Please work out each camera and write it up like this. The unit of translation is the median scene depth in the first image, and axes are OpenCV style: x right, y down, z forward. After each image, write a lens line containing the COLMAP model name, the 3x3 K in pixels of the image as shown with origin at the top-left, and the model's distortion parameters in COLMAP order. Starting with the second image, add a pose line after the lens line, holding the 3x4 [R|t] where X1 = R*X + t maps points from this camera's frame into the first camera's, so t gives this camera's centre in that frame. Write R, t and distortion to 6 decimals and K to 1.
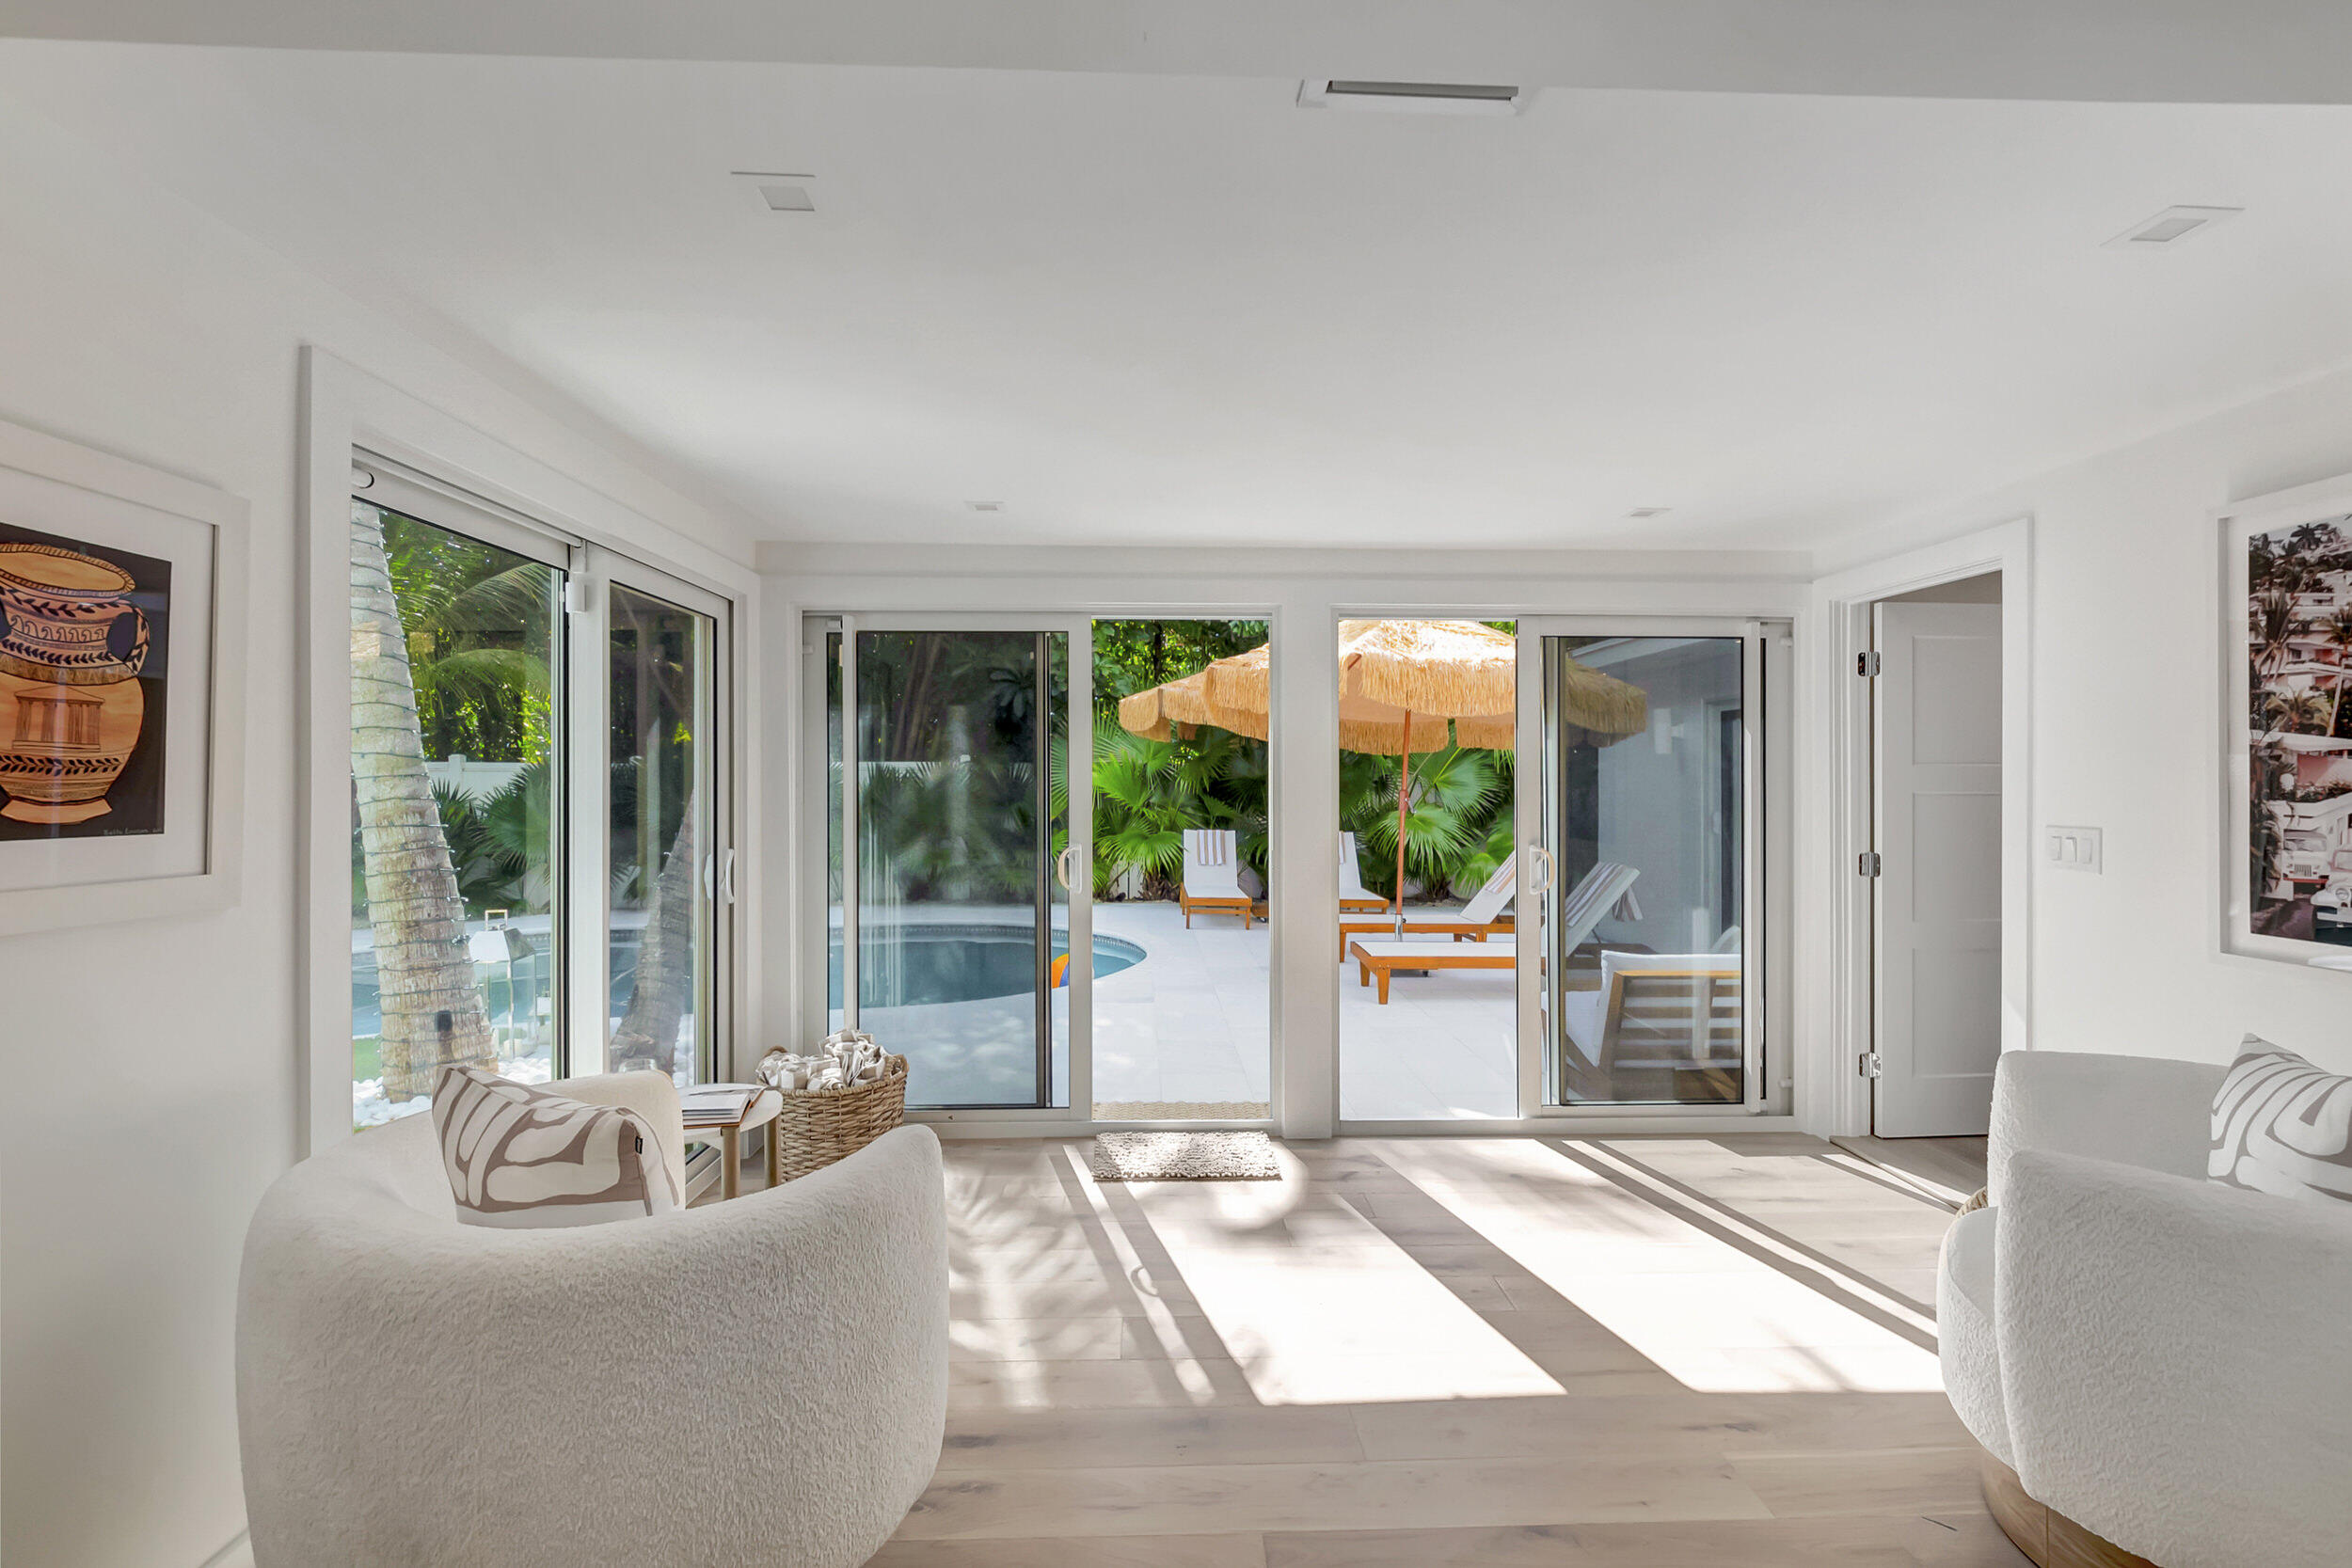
lens RADIAL K [[1040.7, 0, 1178.2], [0, 1040.7, 769.4], [0, 0, 1]] dist [0.001414, 0.000285]
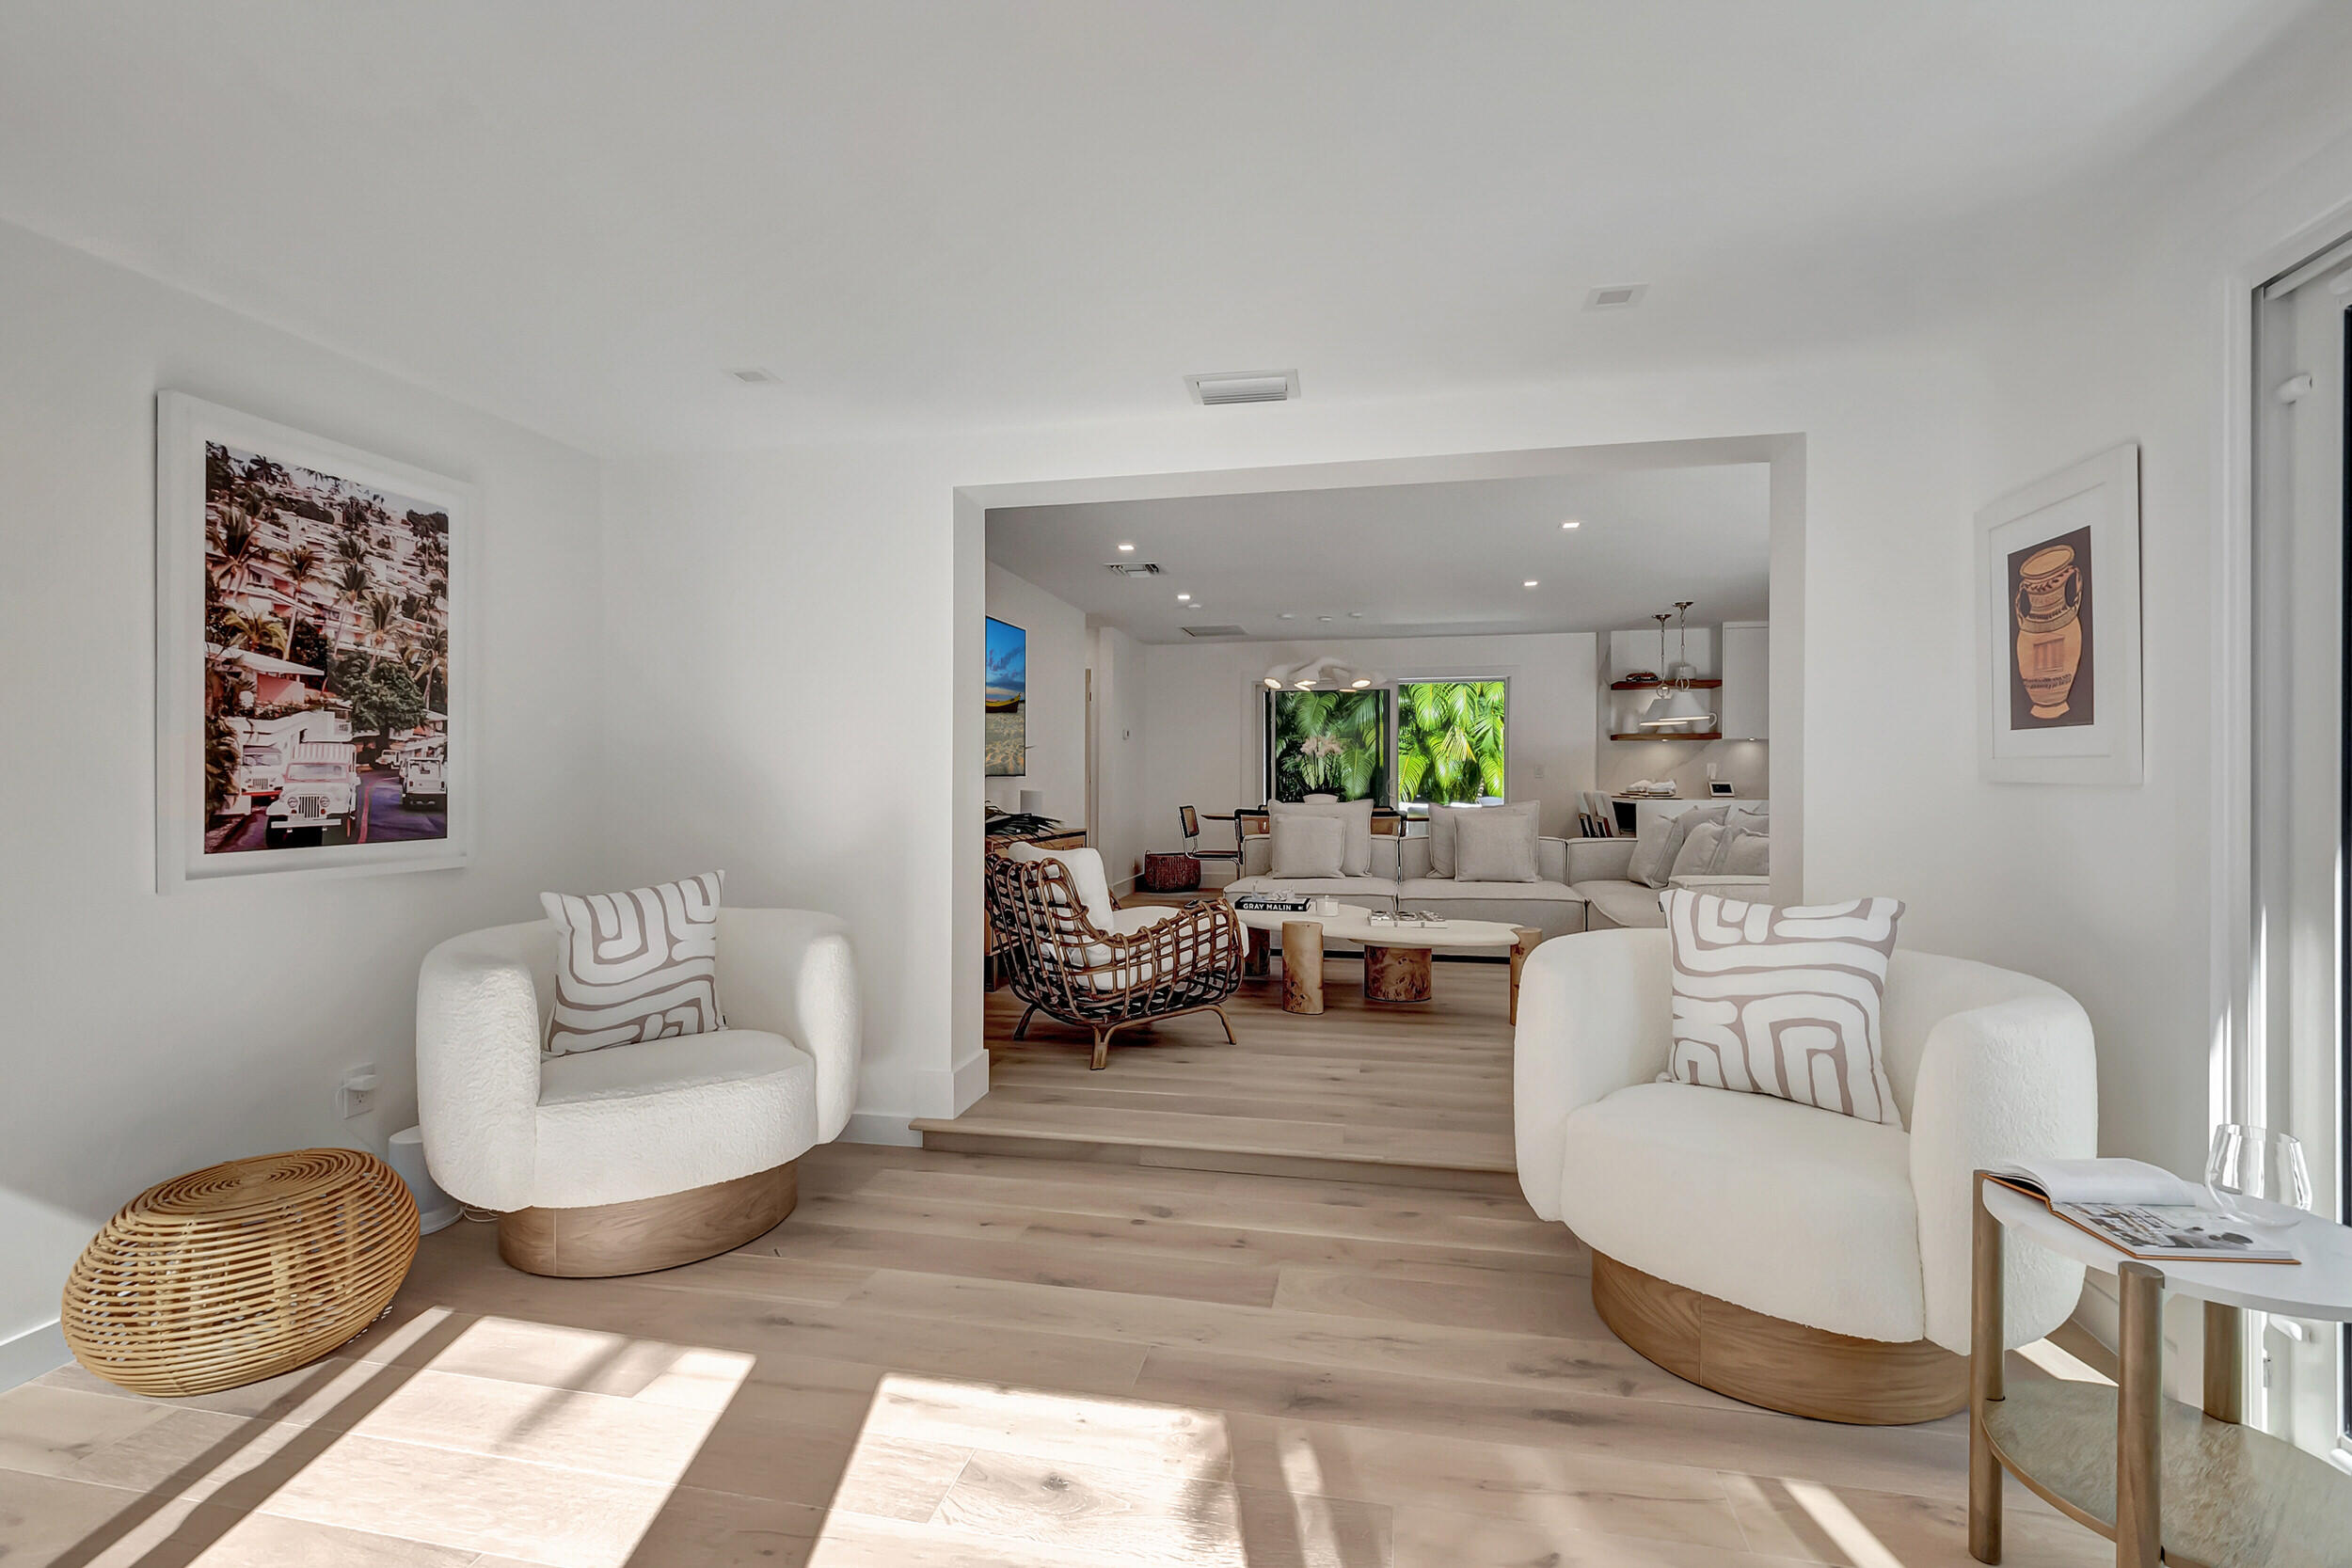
lens RADIAL K [[1040.7, 0, 1178.2], [0, 1040.7, 769.4], [0, 0, 1]] dist [0.001414, 0.000285]
pose [[-0.973426, 0.001407, 0.228998, -0.063568], [-0.002277, 0.999872, -0.015825, 0.095383], [-0.228991, -0.015926, -0.973298, 1.790031]]
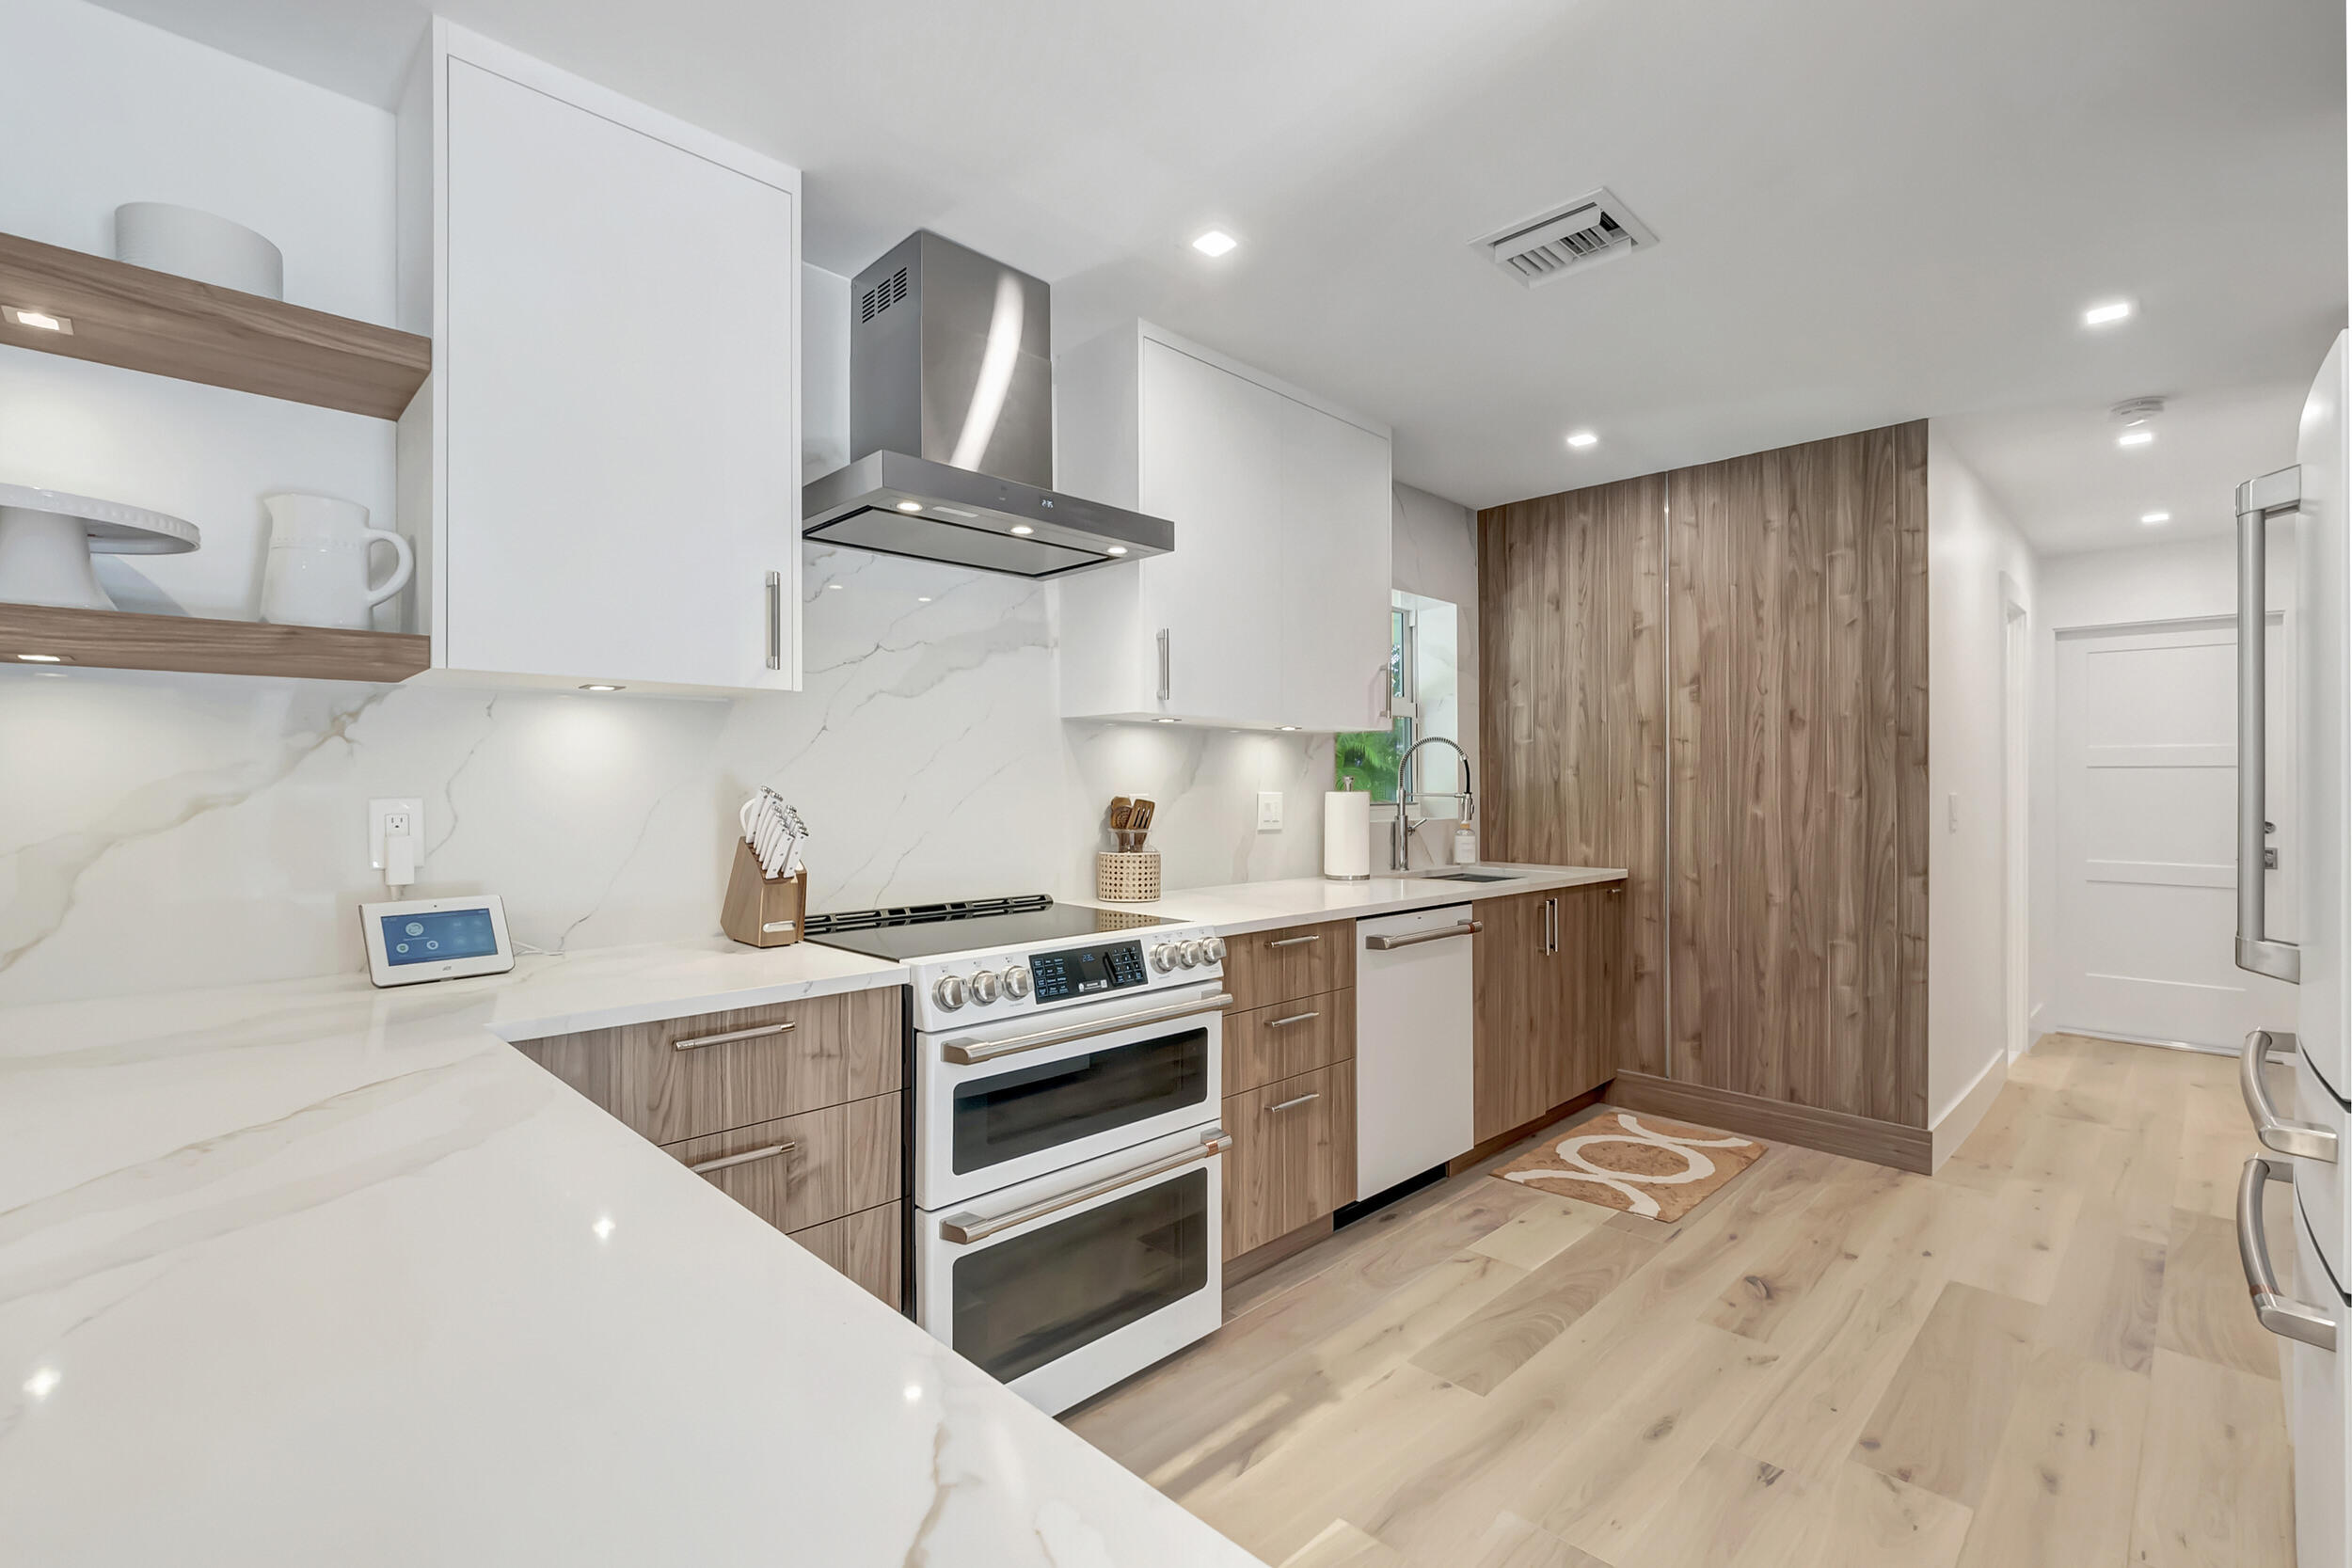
lens RADIAL K [[1048.1, 0, 1176.0], [0, 1048.1, 784.0], [0, 0, 1]] dist [0.003477, 0.000065]
pose [[-0.728130, 0.002591, -0.685434, -1.076695], [0.011296, 0.999902, -0.008220, 0.000793], [0.685346, -0.013727, -0.728088, -1.760341]]
